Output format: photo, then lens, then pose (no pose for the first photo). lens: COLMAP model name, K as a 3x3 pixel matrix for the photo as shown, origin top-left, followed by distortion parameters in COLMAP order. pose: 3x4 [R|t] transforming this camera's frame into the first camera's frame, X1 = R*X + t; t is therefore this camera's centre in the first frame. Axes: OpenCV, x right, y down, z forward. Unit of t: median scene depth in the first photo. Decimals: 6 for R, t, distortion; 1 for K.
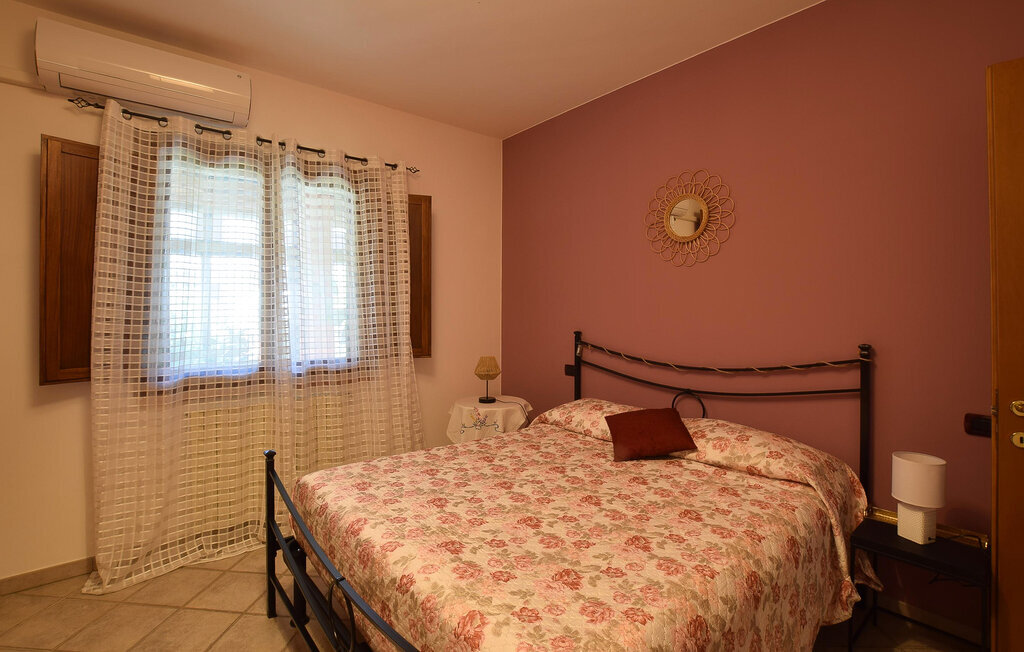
lens RADIAL K [[452.8, 0, 533.7], [0, 452.8, 309.8], [0, 0, 1]] dist [-0.031195, -0.000222]
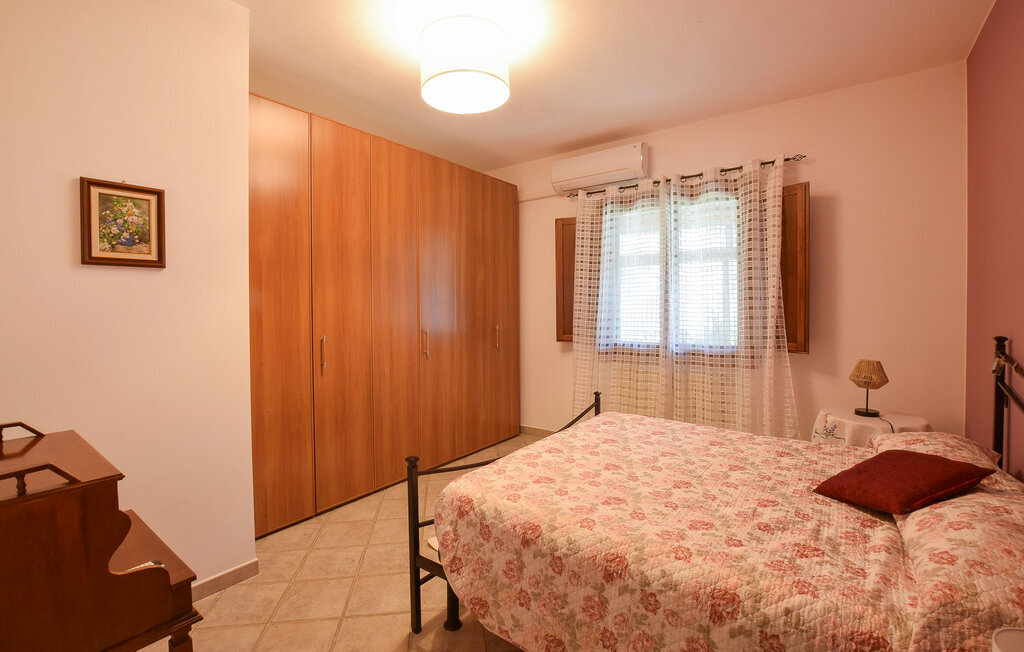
lens RADIAL K [[452.8, 0, 512.5], [0, 452.8, 319.5], [0, 0, 1]] dist [-0.031195, -0.000222]
pose [[0.224441, 0.031840, -0.973967, 0.722682], [0.010386, 0.999331, 0.035062, -0.007143], [0.974432, -0.017985, 0.223960, 0.255211]]
